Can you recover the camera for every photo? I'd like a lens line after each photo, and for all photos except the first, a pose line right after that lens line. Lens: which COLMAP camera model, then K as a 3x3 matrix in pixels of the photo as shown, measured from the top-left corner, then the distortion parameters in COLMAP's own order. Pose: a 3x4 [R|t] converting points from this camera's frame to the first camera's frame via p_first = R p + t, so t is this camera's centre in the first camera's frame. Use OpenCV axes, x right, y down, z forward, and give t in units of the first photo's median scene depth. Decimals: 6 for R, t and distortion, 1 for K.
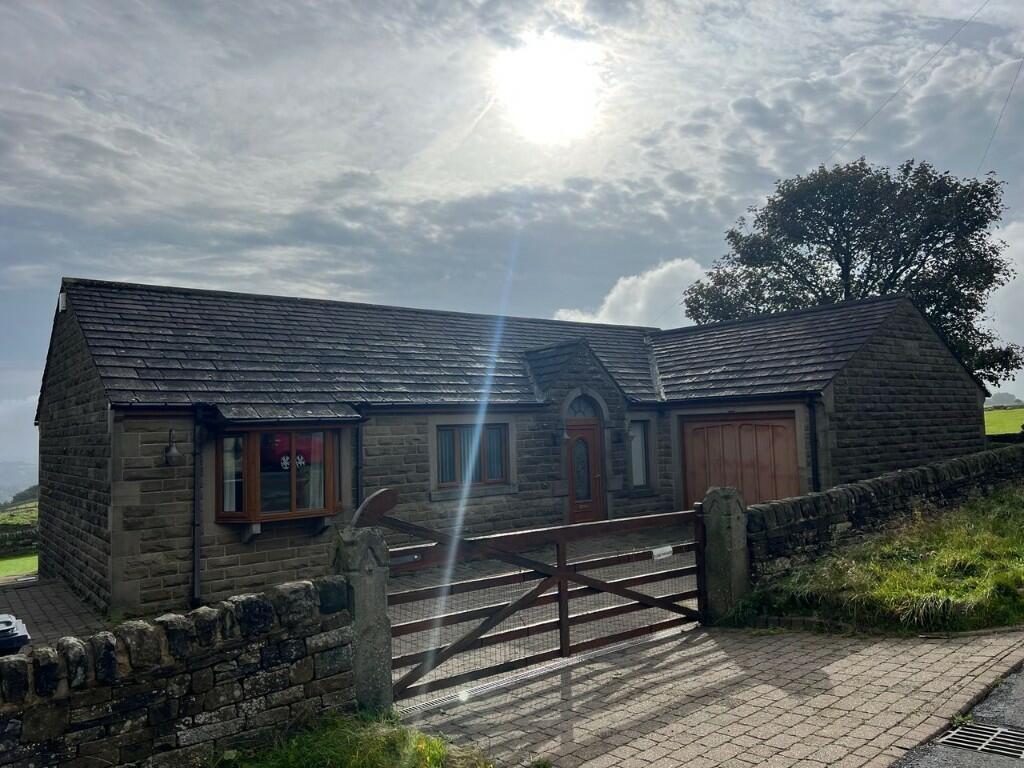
lens RADIAL K [[781.2, 0, 512.3], [0, 781.2, 382.8], [0, 0, 1]] dist [0.047803, -0.019334]
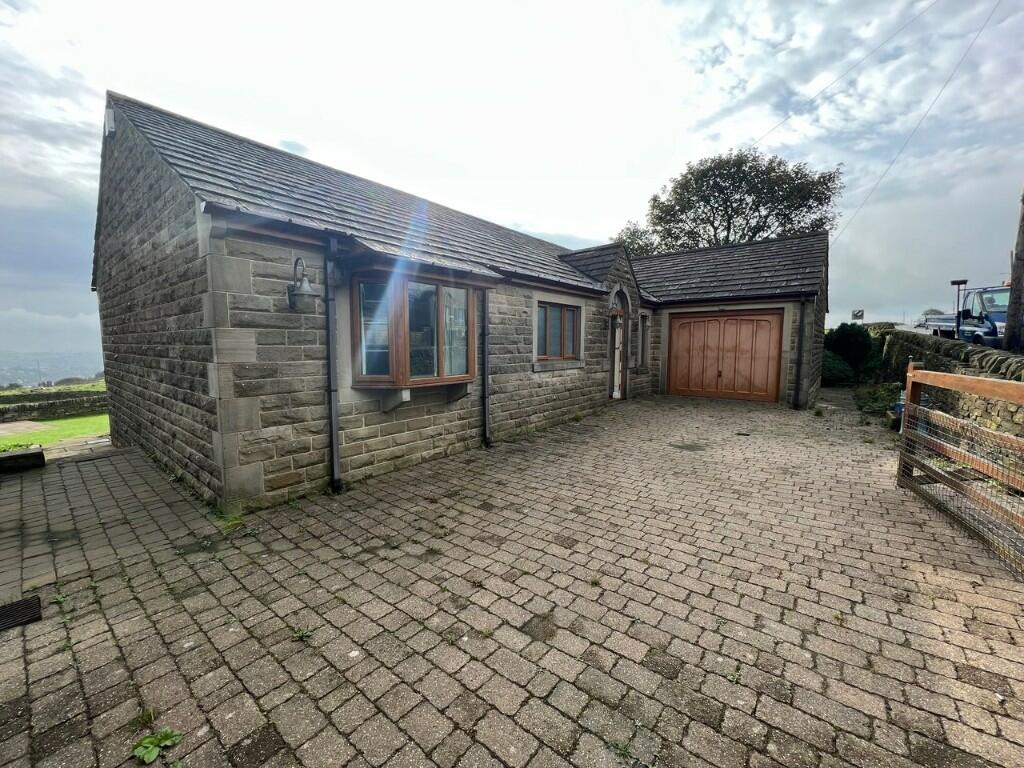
lens RADIAL K [[411.3, 0, 508.5], [0, 411.3, 381.8], [0, 0, 1]] dist [0.013758, -0.000974]
pose [[0.975078, 0.010342, 0.221623, -0.309427], [-0.042972, 0.988801, 0.142922, 0.101430], [-0.217663, -0.148883, 0.964602, 0.543926]]
